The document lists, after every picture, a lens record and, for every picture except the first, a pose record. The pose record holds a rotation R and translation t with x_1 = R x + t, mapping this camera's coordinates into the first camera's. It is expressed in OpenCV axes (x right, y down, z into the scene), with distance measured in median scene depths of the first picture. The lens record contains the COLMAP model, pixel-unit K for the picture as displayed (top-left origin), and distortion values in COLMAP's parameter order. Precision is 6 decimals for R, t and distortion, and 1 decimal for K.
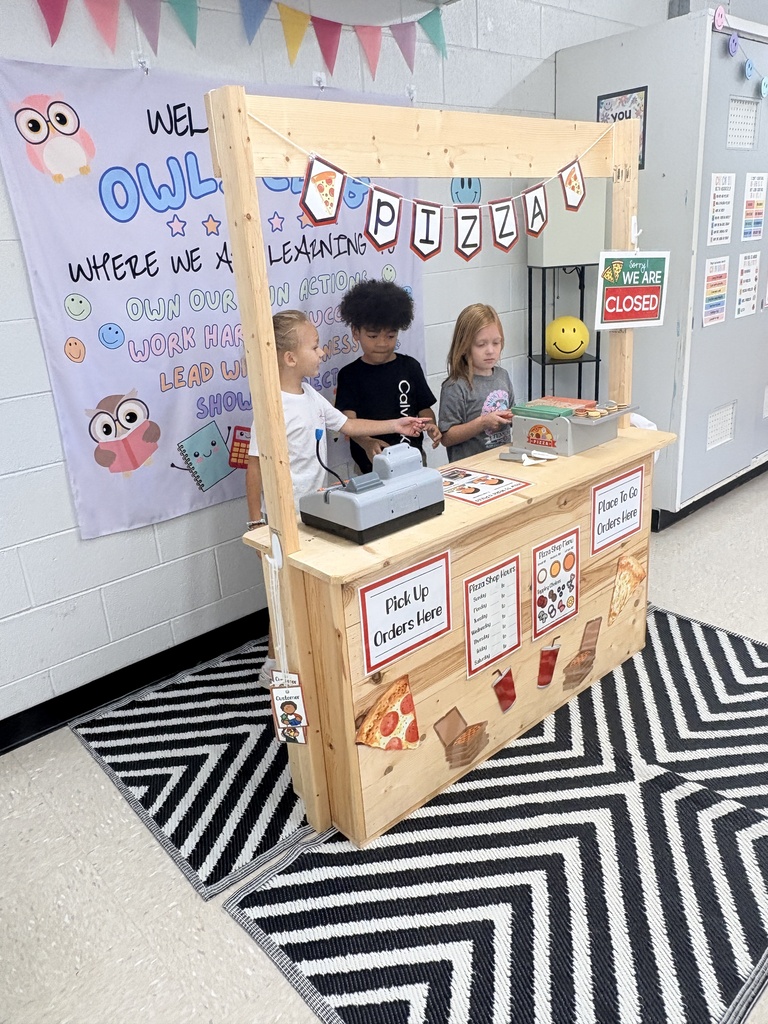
lens RADIAL K [[744.0, 0, 384.0], [0, 744.0, 512.0], [0, 0, 1]] dist [-0.019685, 0.002382]
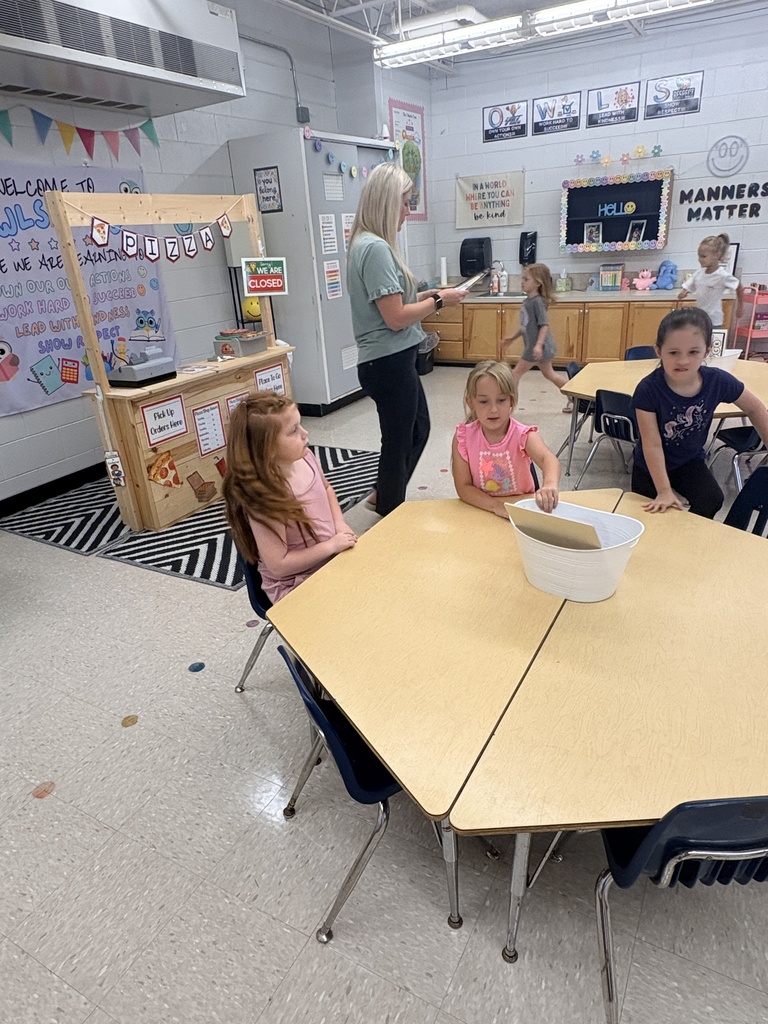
lens RADIAL K [[627.9, 0, 385.4], [0, 627.9, 522.5], [0, 0, 1]] dist [-0.029847, 0.016823]
pose [[0.945089, -0.127865, 0.300762, 0.044147], [0.109068, 0.990926, 0.078553, 0.302629], [-0.308077, -0.041436, 0.950459, -0.853197]]
